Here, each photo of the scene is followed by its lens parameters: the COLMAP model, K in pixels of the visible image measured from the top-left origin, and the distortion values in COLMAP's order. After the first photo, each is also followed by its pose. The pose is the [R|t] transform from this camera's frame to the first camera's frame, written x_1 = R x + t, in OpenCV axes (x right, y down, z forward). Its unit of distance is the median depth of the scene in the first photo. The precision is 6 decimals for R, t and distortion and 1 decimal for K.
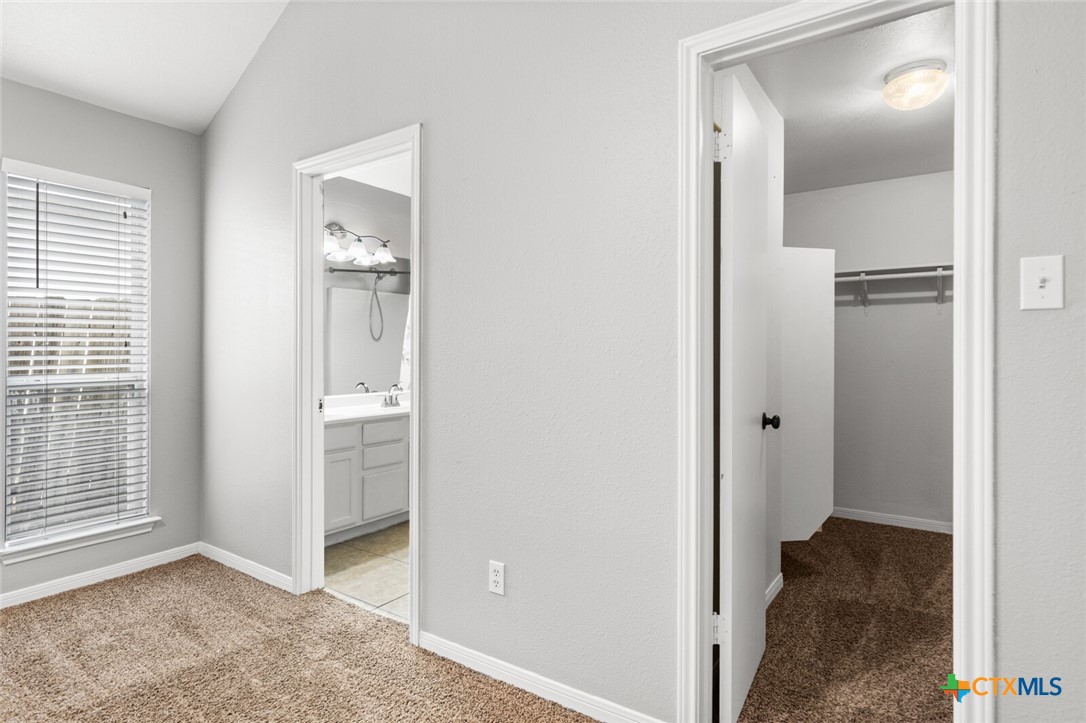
lens RADIAL K [[554.7, 0, 552.3], [0, 554.7, 360.8], [0, 0, 1]] dist [-0.003333, 0.000222]
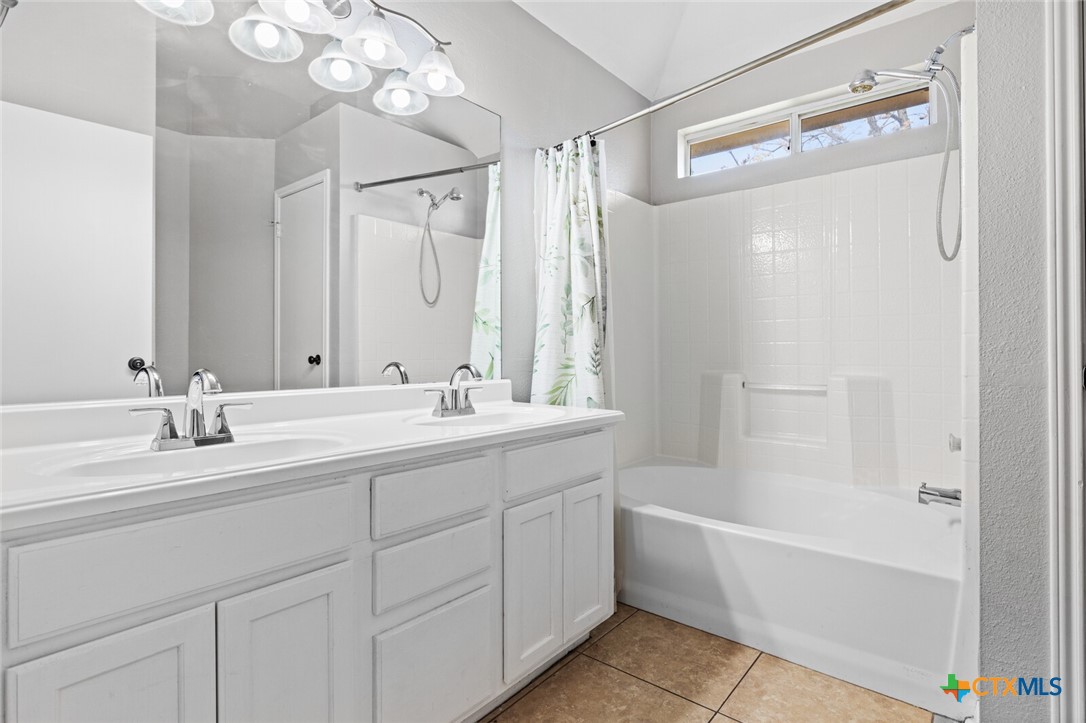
lens RADIAL K [[519.2, 0, 542.8], [0, 519.2, 355.5], [0, 0, 1]] dist [0.000916, -0.000028]
pose [[0.994199, -0.006107, -0.107384, -0.265263], [0.004782, 0.999909, -0.012587, 0.061122], [0.107451, 0.012001, 0.994138, 0.894682]]
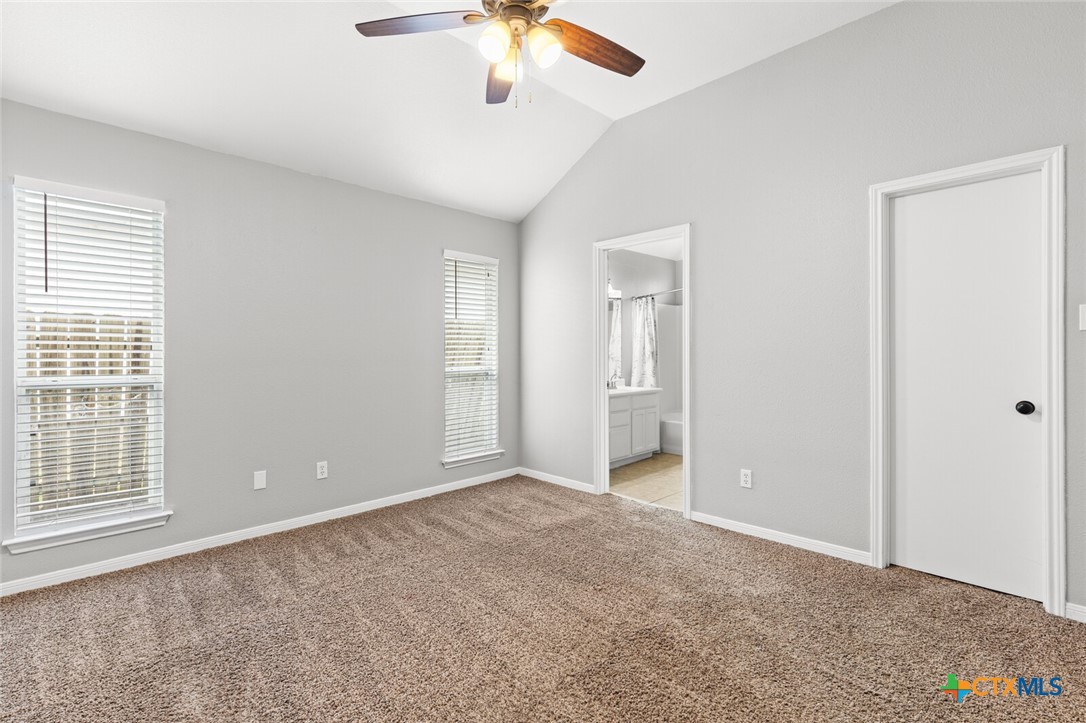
lens RADIAL K [[492.8, 0, 542.8], [0, 492.8, 358.4], [0, 0, 1]] dist [0.003636, -0.000621]
pose [[0.979313, -0.003550, -0.202319, -0.306419], [0.003358, 0.999994, -0.001296, 0.001869], [0.202323, 0.000590, 0.979319, -0.505720]]
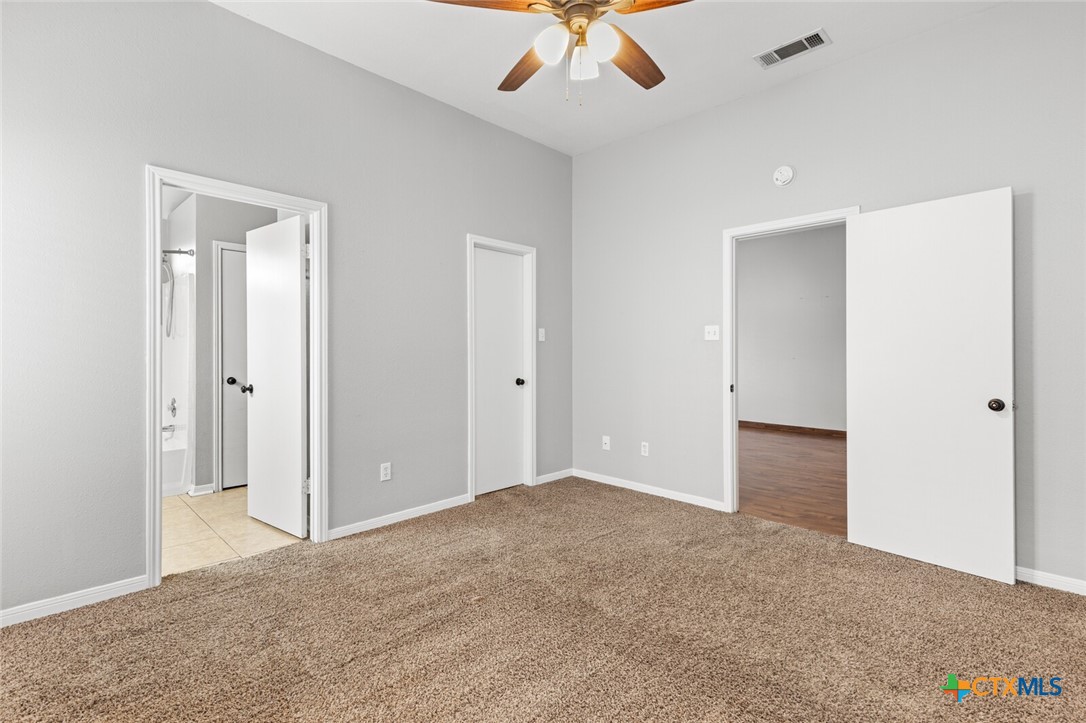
lens RADIAL K [[492.8, 0, 546.1], [0, 492.8, 354.1], [0, 0, 1]] dist [0.003636, -0.000621]
pose [[0.188357, -0.006424, 0.982080, -1.188086], [0.008199, 0.999954, 0.004969, -0.007450], [-0.982066, 0.007116, 0.188401, 0.111303]]
